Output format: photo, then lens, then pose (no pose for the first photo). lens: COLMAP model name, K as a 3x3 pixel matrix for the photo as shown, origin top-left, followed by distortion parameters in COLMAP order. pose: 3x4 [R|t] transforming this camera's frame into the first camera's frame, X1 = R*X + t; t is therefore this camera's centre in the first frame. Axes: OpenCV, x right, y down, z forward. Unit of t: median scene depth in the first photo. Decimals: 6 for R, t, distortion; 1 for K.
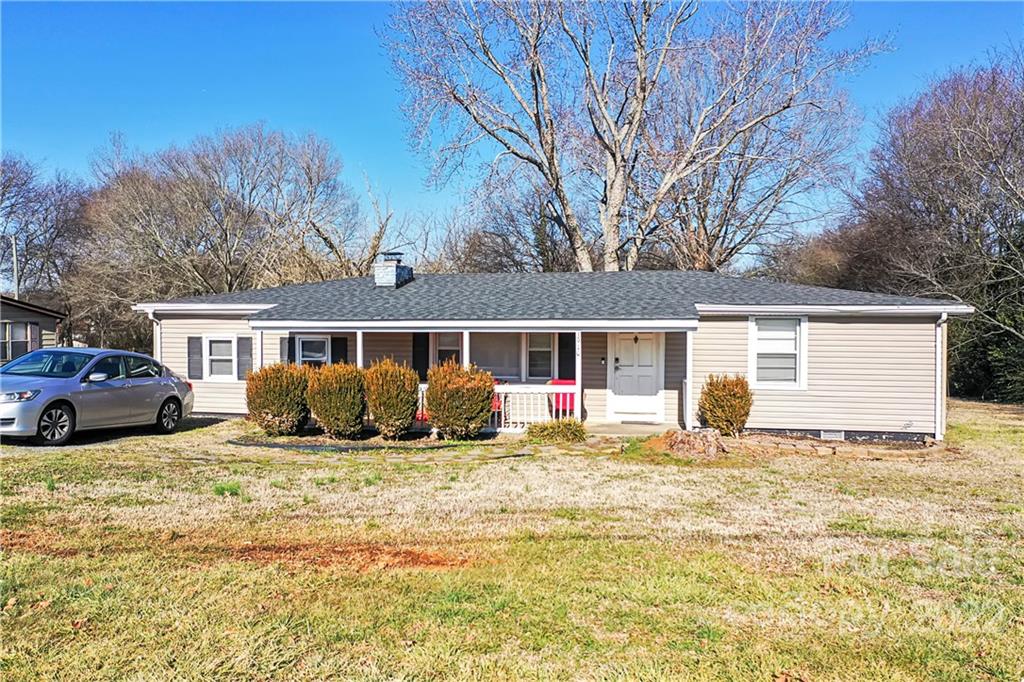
lens RADIAL K [[813.4, 0, 512.0], [0, 813.4, 341.0], [0, 0, 1]] dist [-0.009358, 0.005613]
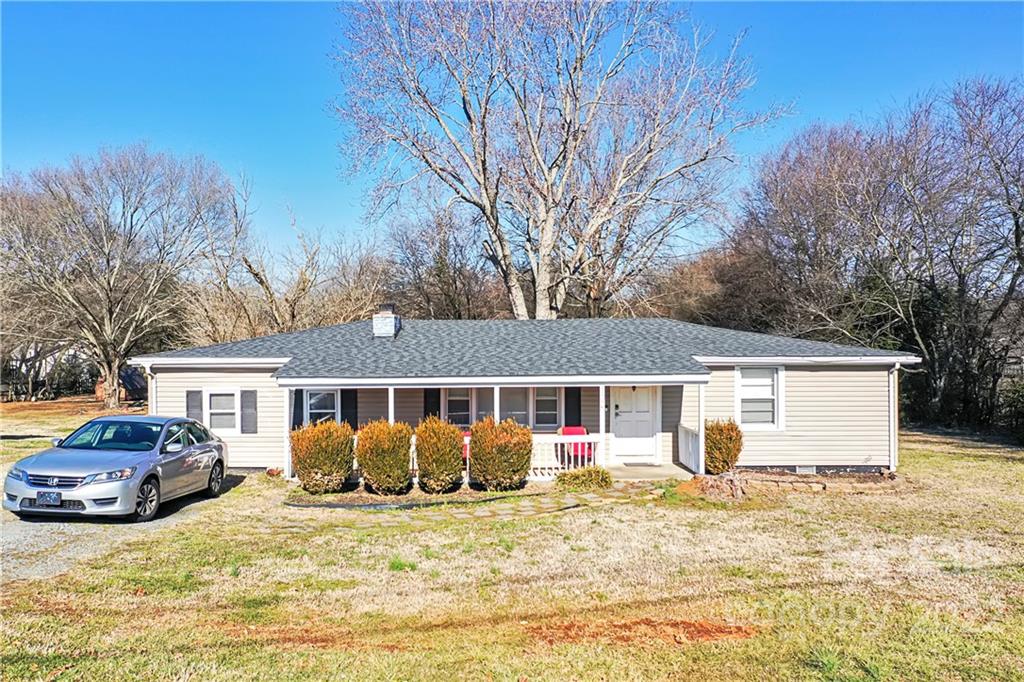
lens RADIAL K [[813.4, 0, 512.0], [0, 813.4, 341.0], [0, 0, 1]] dist [-0.009358, 0.005613]
pose [[0.982428, -0.008030, 0.186468, -0.219037], [0.011474, 0.999783, -0.017402, -0.049112], [-0.186288, 0.019236, 0.982307, -0.045242]]
